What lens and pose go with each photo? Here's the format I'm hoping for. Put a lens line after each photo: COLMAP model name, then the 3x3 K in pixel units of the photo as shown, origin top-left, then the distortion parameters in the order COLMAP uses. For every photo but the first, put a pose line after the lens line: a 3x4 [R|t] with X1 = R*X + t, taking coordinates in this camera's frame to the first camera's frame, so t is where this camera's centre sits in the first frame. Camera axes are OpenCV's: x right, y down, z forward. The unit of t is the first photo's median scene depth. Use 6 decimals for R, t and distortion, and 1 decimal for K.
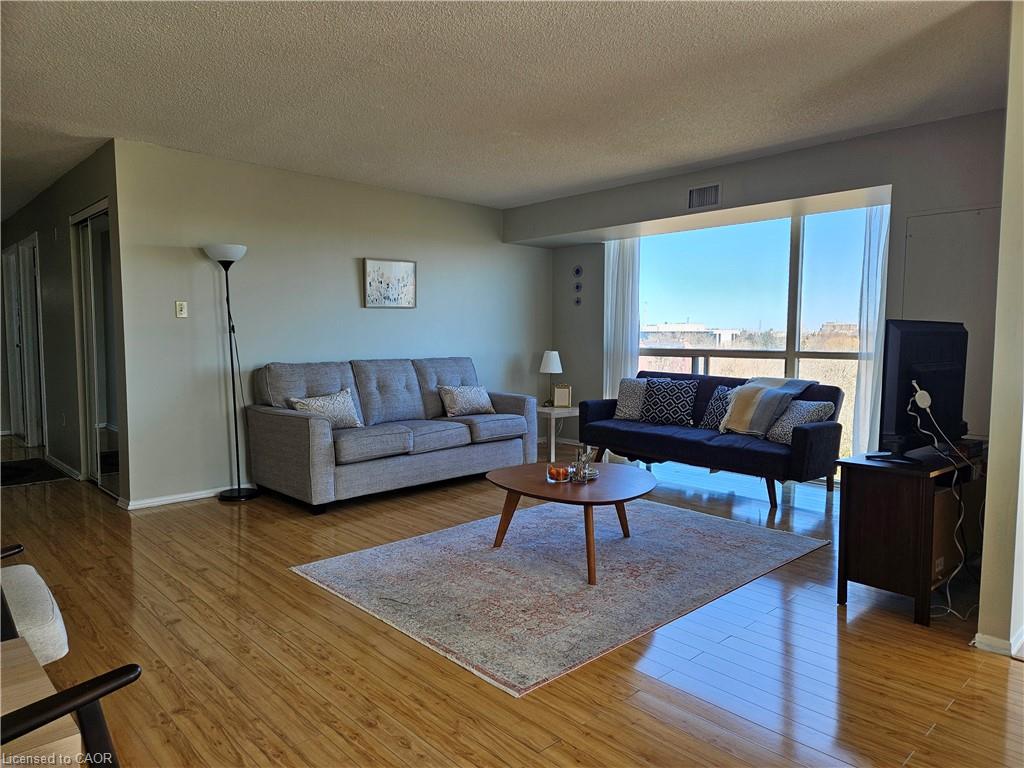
lens RADIAL K [[678.6, 0, 515.0], [0, 678.6, 386.6], [0, 0, 1]] dist [0.024970, -0.010984]
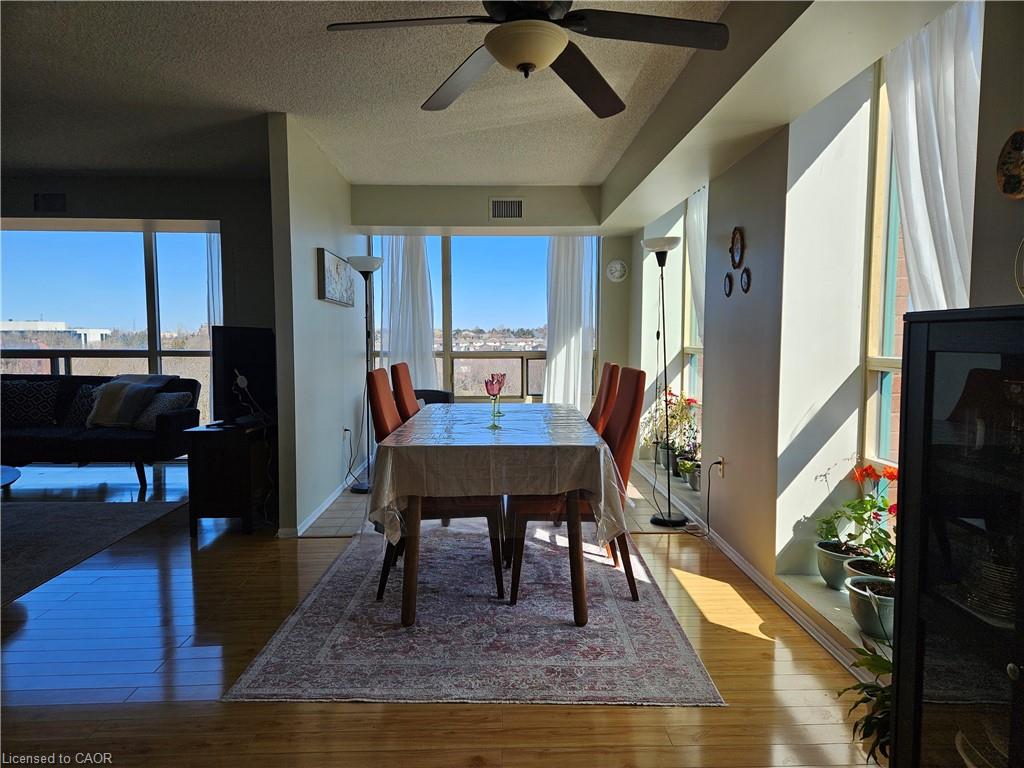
lens RADIAL K [[678.6, 0, 518.0], [0, 678.6, 385.9], [0, 0, 1]] dist [0.024970, -0.010984]
pose [[0.657548, -0.055272, 0.751382, -0.054129], [0.056055, 0.998130, 0.024367, 0.013961], [-0.751324, 0.026097, 0.659417, -0.209670]]
